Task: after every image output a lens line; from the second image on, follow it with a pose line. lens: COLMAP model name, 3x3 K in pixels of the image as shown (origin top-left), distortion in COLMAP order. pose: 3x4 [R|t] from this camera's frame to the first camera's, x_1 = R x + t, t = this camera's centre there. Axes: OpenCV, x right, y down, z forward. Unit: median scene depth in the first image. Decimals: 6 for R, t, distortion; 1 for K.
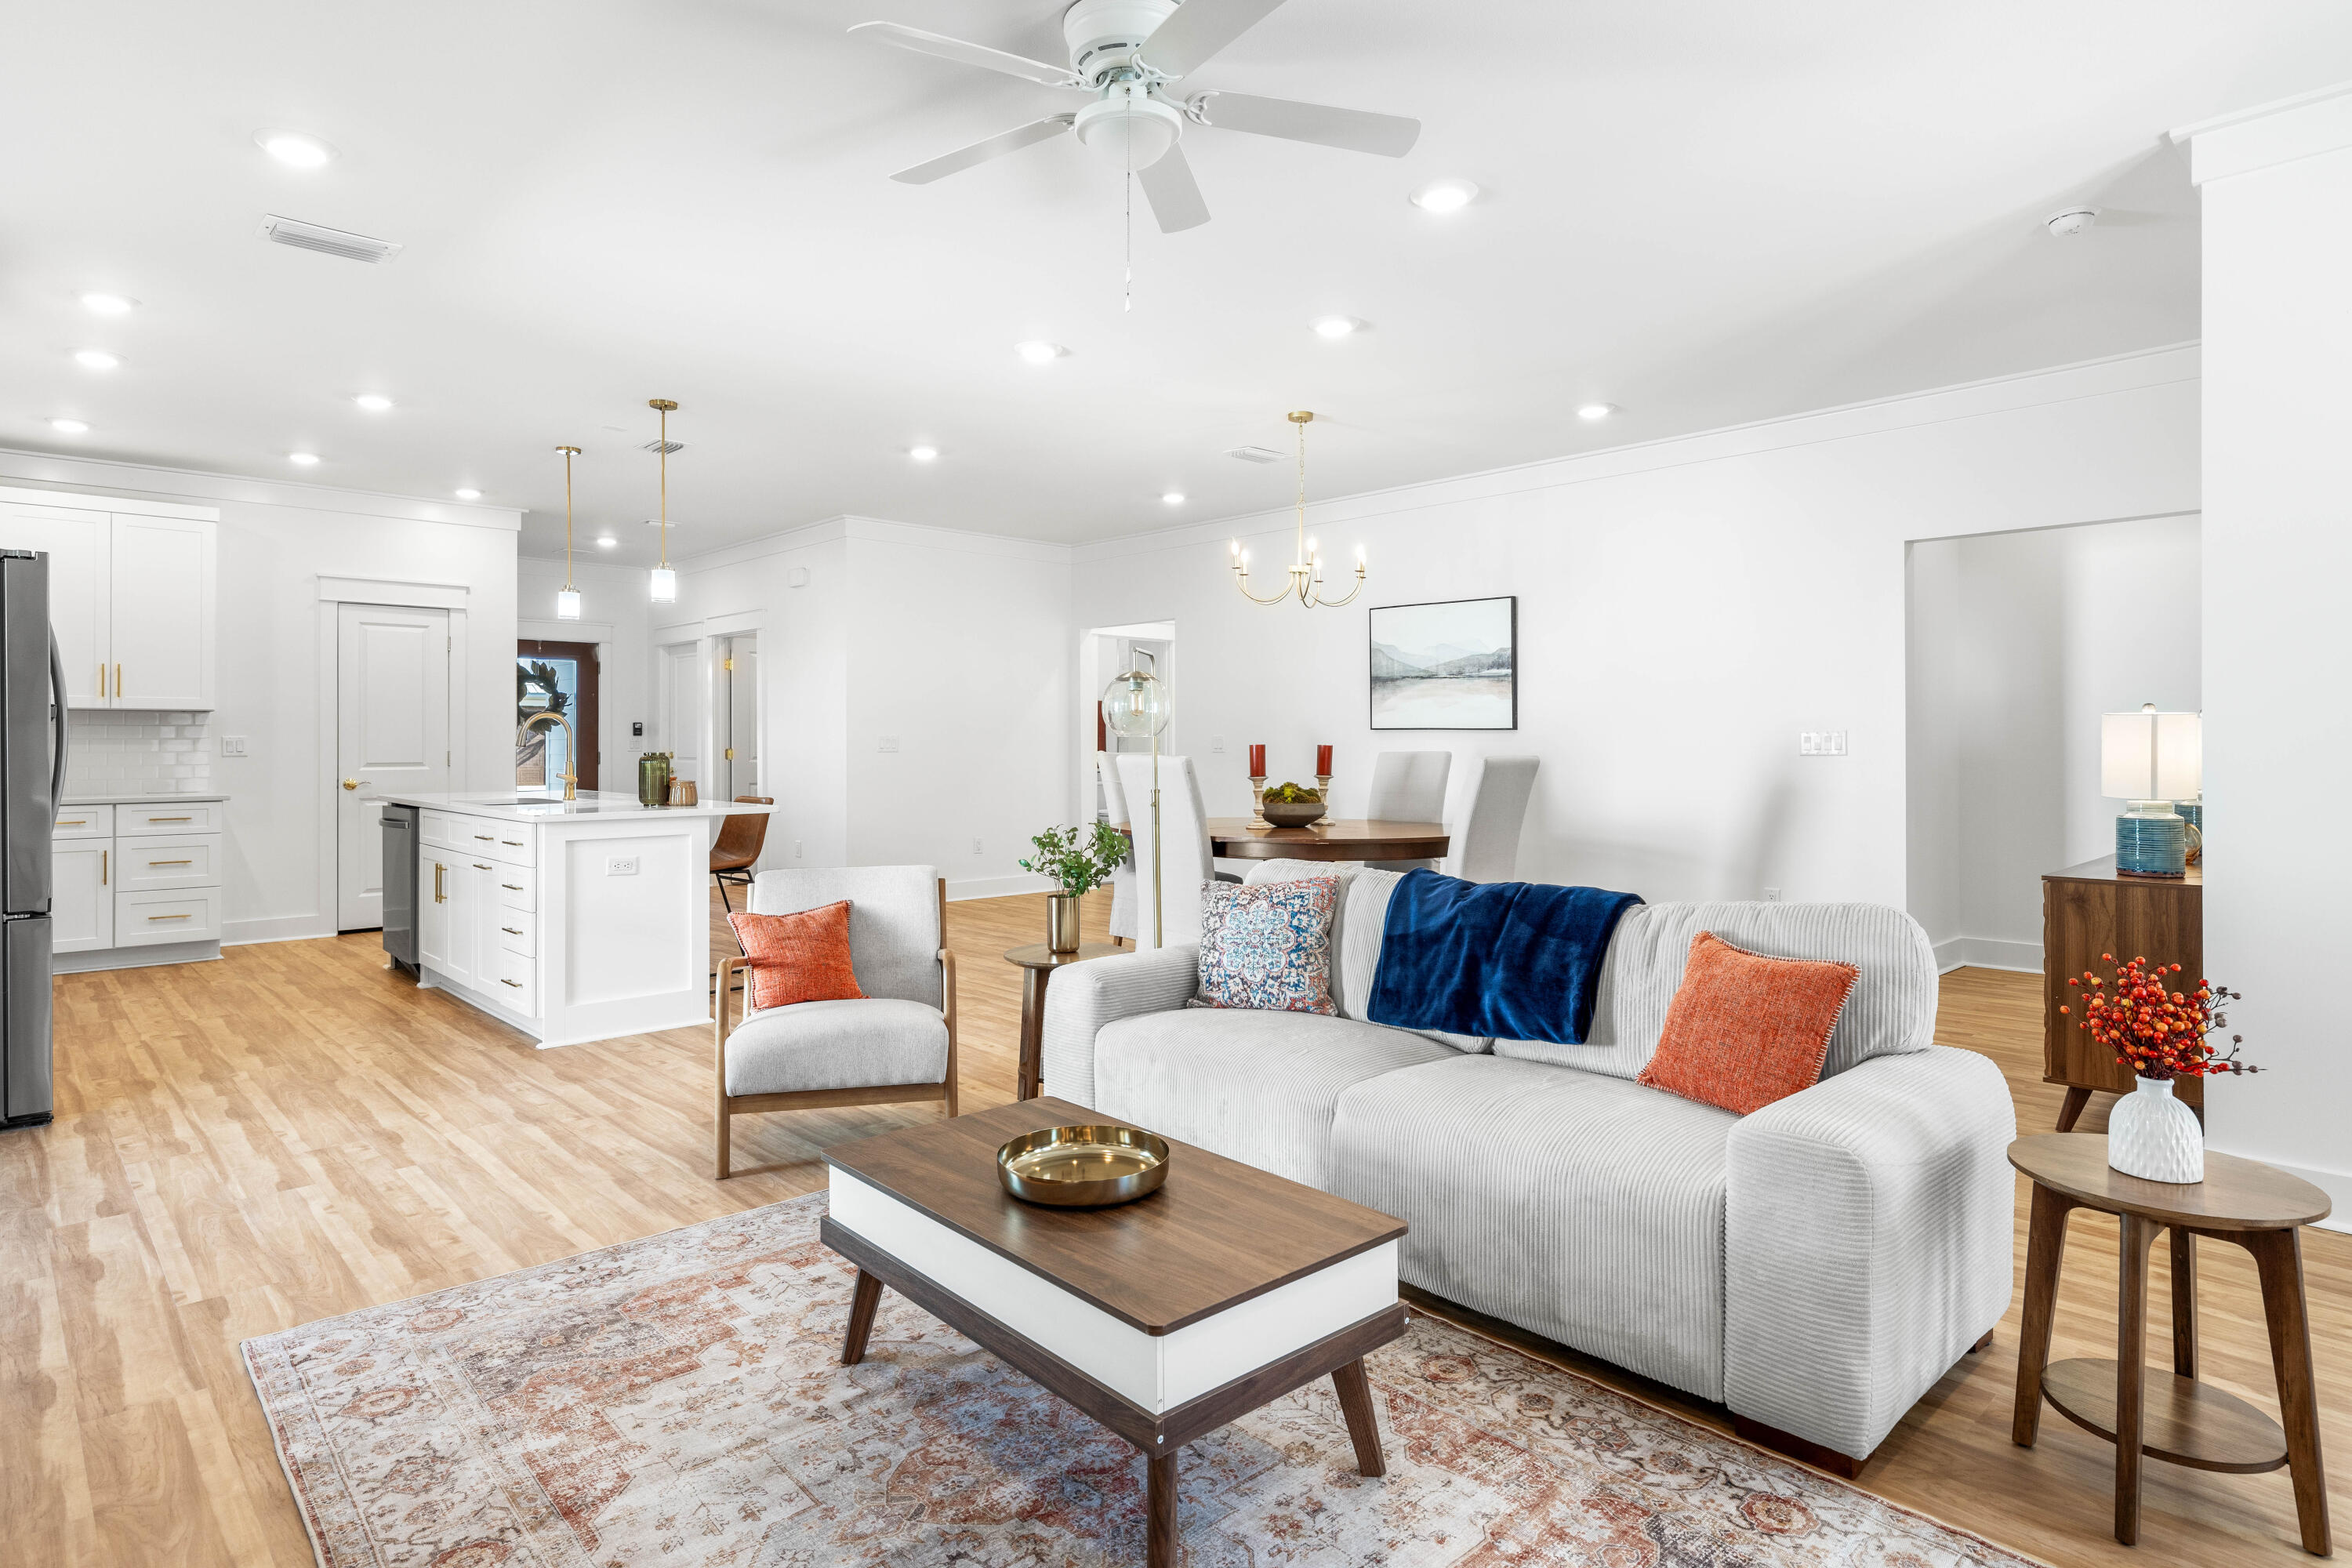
lens RADIAL K [[1278.4, 0, 1173.7], [0, 1278.4, 737.3], [0, 0, 1]] dist [0.000087, -0.000625]
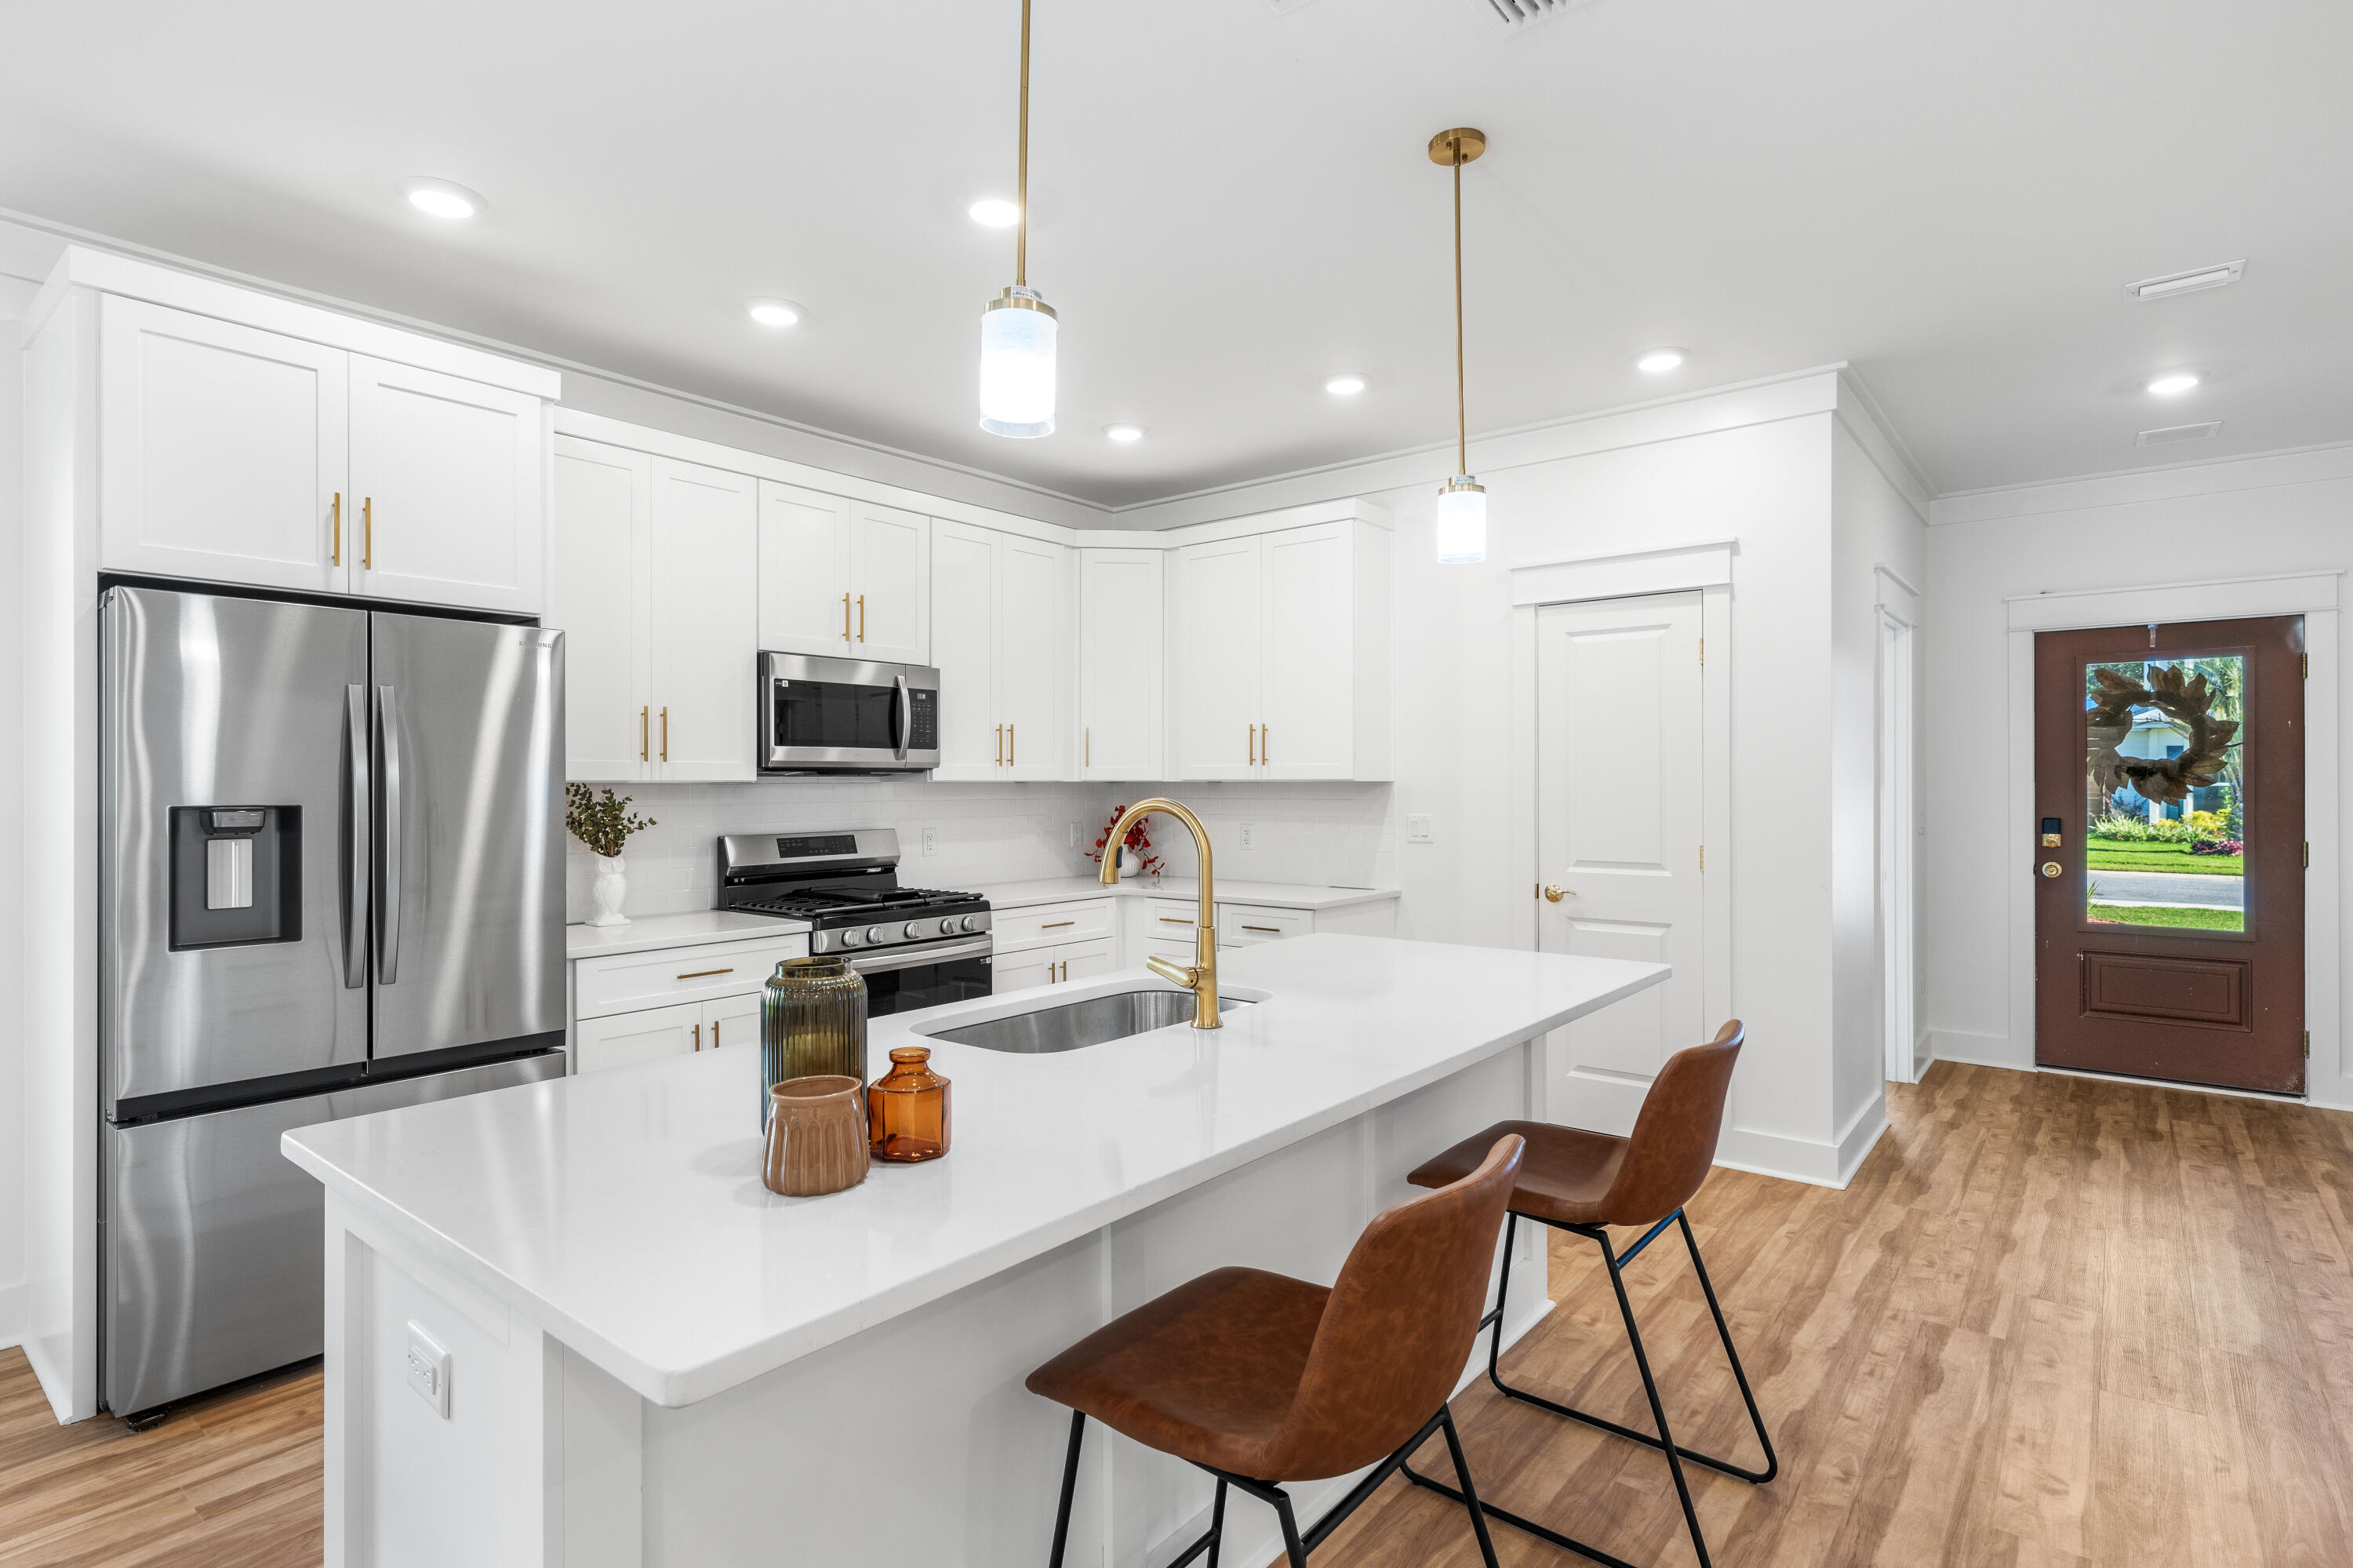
lens RADIAL K [[1157.0, 0, 1176.5], [0, 1157.0, 784.0], [0, 0, 1]] dist [-0.000273, -0.000070]
pose [[0.126652, 0.003189, -0.991942, -0.108209], [0.005168, 0.999979, 0.003874, -0.020745], [0.991934, -0.005617, 0.126633, 0.777090]]
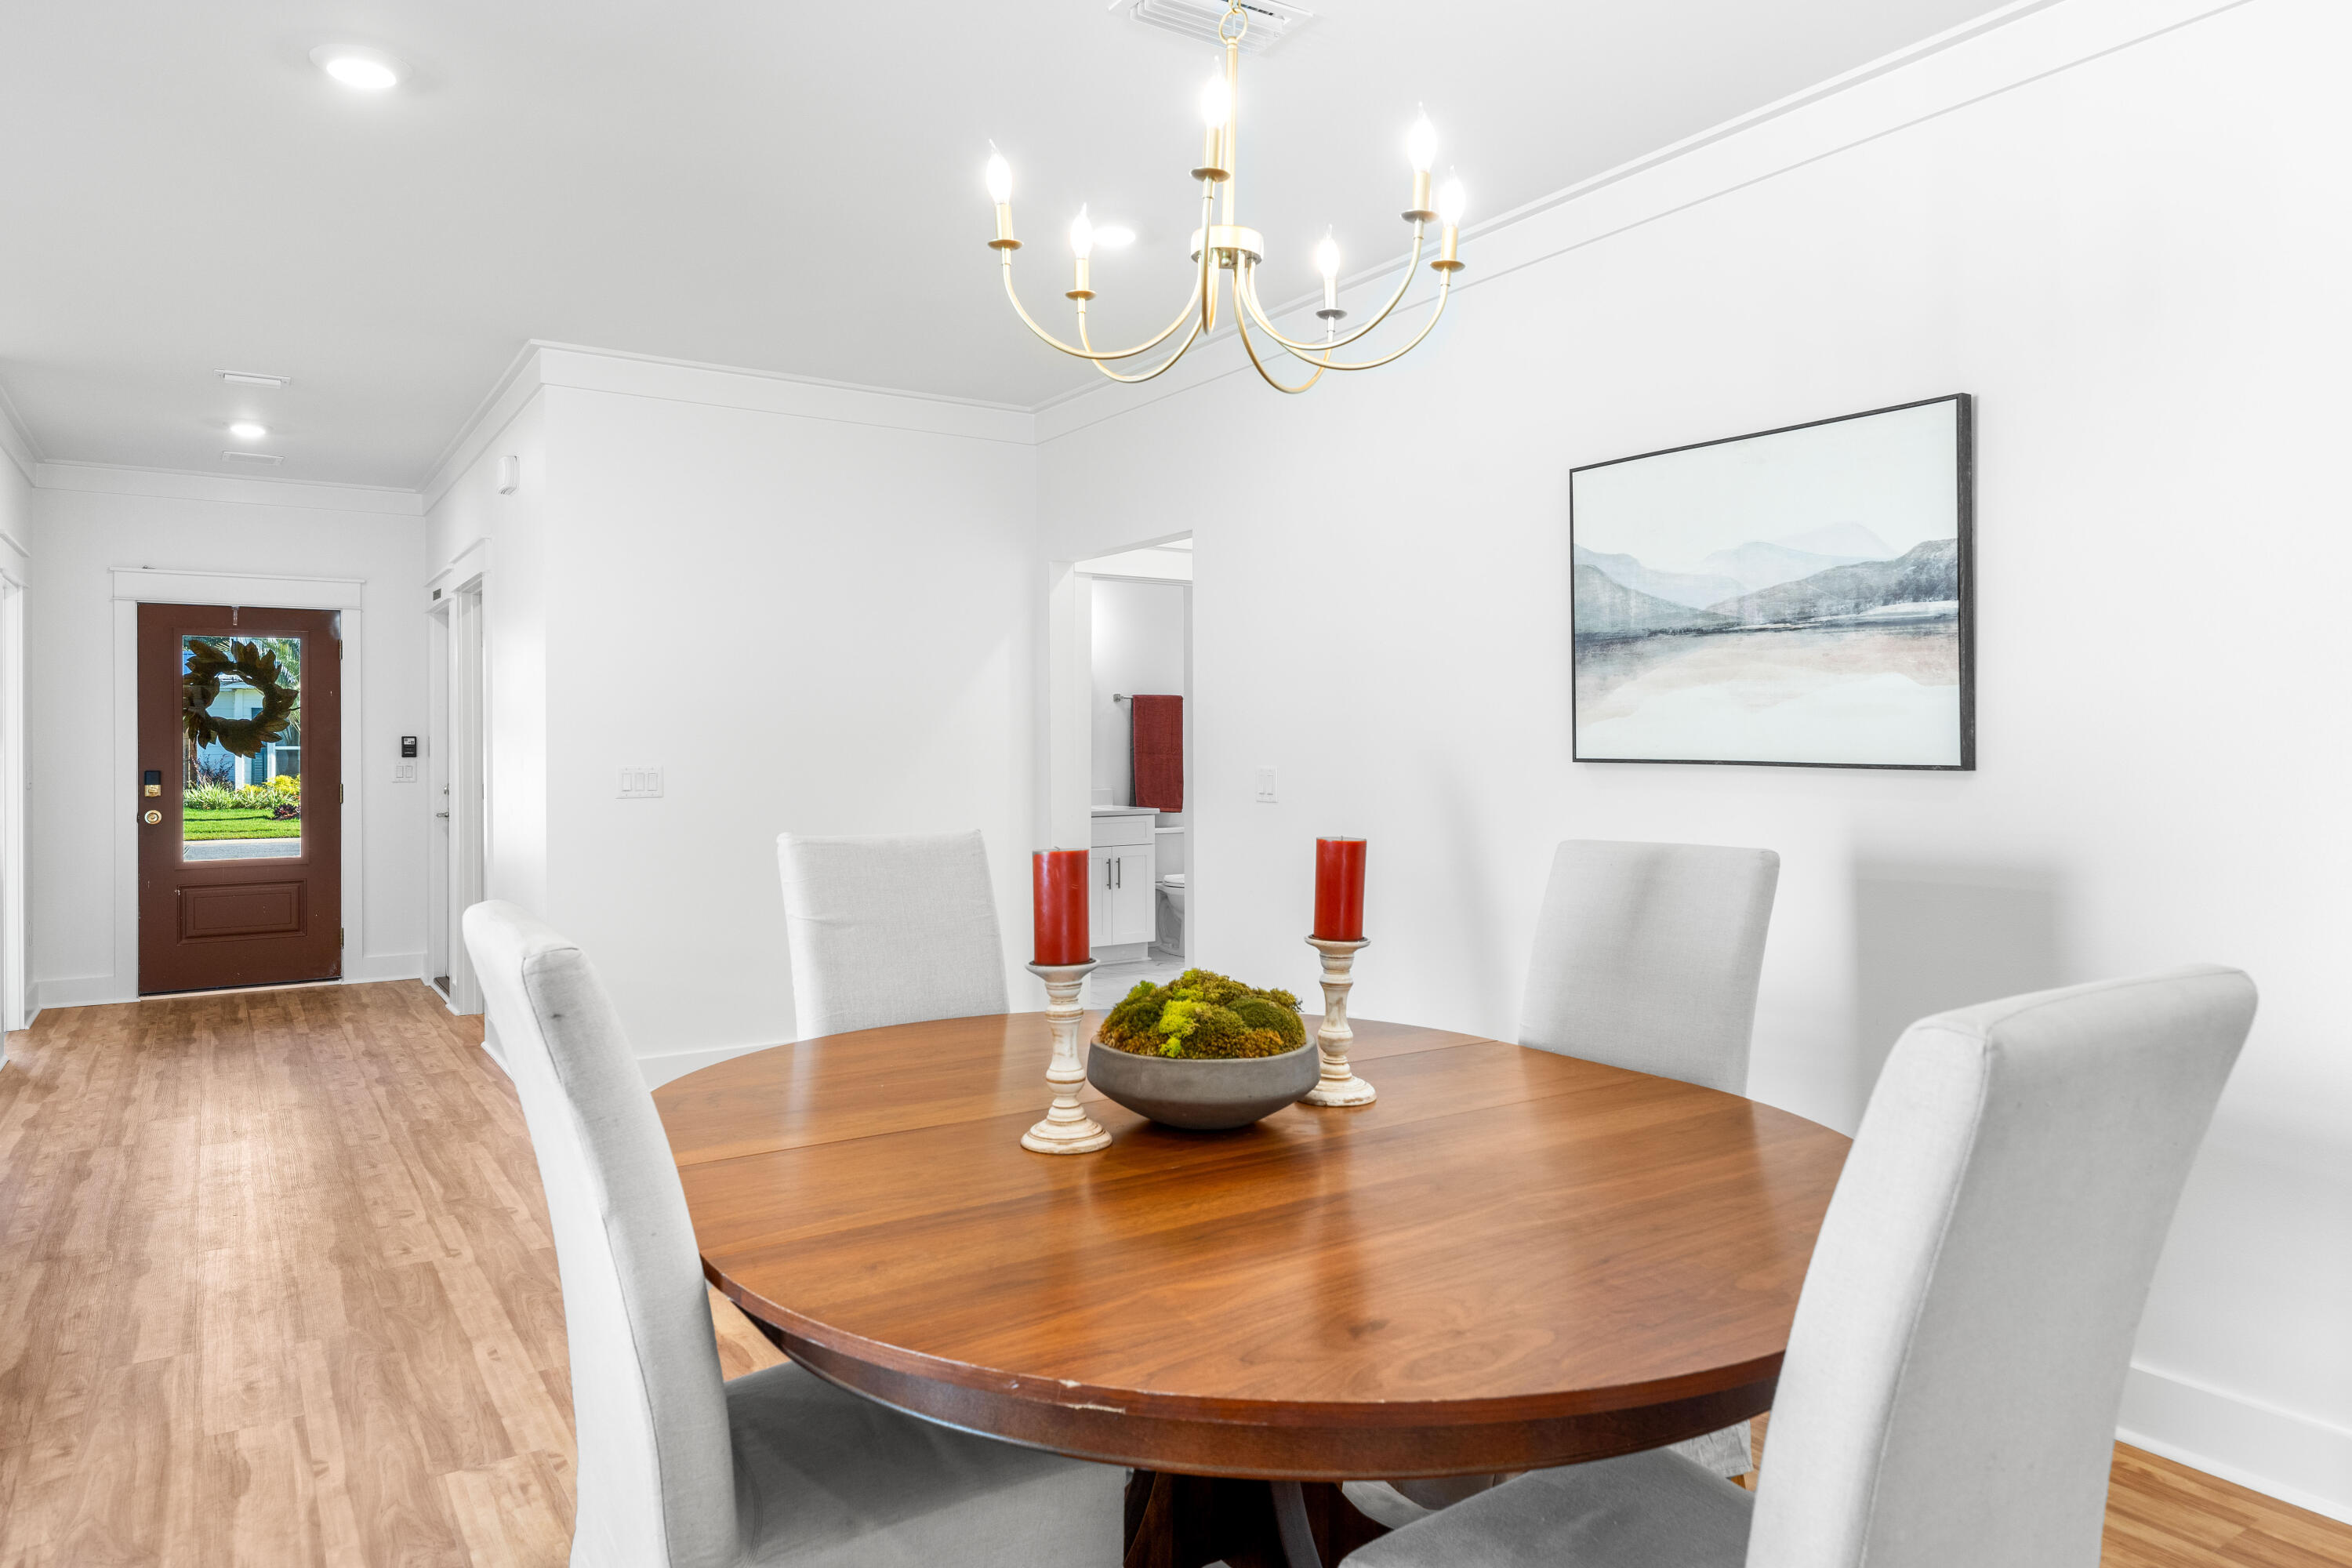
lens RADIAL K [[1475.4, 0, 1176.7], [0, 1475.4, 738.6], [0, 0, 1]] dist [0.002055, 0.002345]
pose [[0.984303, -0.002642, -0.176467, 0.117769], [0.002802, 0.999996, 0.000657, -0.015057], [0.176465, -0.001141, 0.984306, 0.534567]]
